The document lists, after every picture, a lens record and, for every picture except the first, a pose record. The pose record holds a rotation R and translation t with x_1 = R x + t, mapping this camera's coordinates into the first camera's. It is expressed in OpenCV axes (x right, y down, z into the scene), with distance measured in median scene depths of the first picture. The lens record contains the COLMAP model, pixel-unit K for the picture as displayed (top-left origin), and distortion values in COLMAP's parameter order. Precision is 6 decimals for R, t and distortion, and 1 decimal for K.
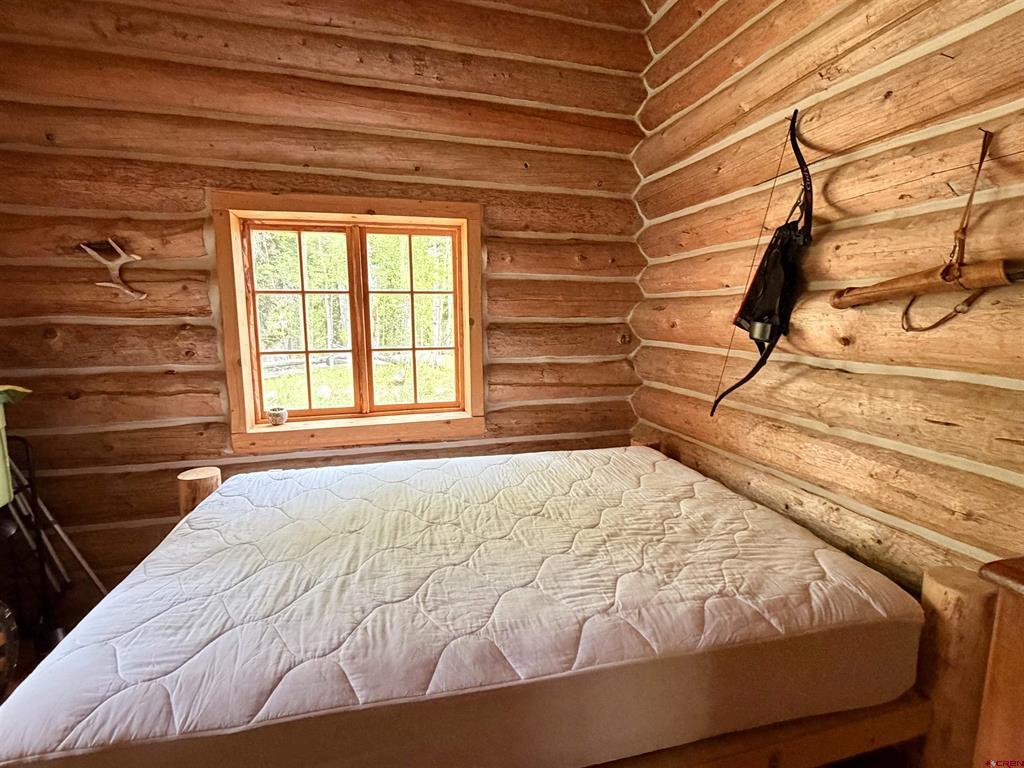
lens RADIAL K [[510.7, 0, 512.1], [0, 510.7, 388.0], [0, 0, 1]] dist [0.004264, 0.000756]
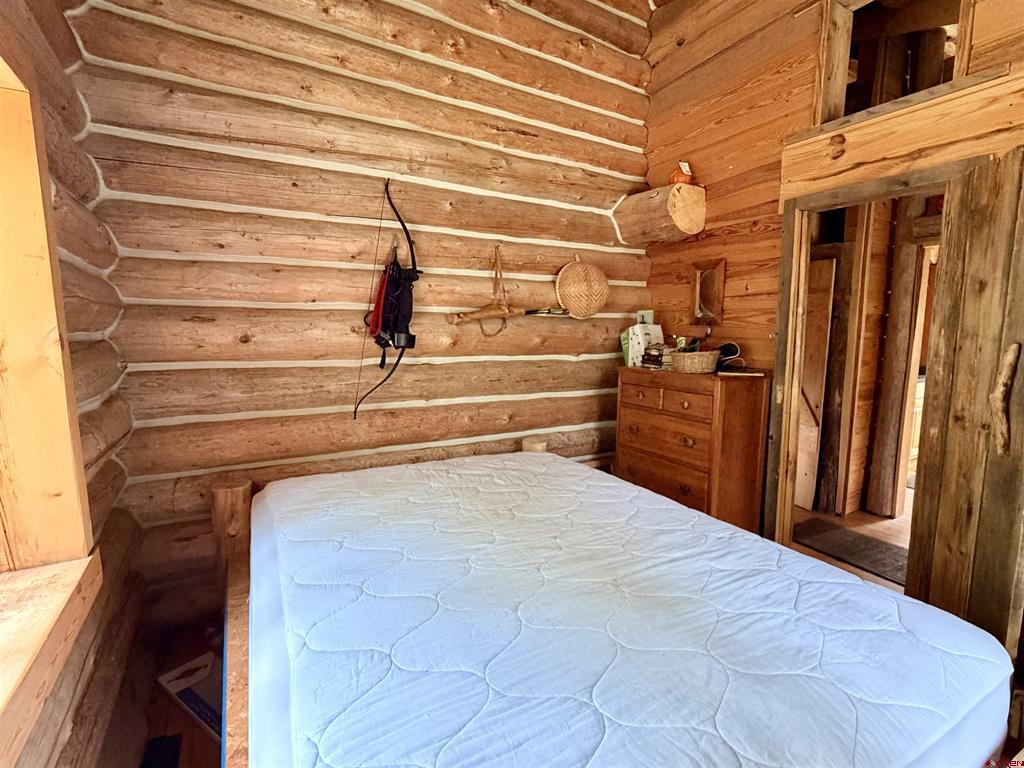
lens RADIAL K [[483.9, 0, 509.7], [0, 483.9, 383.5], [0, 0, 1]] dist [-0.003567, -0.000013]
pose [[-0.245250, -0.106247, 0.963620, -0.737132], [0.139347, 0.979792, 0.143495, -0.131916], [-0.959393, 0.169470, -0.225489, 0.969254]]
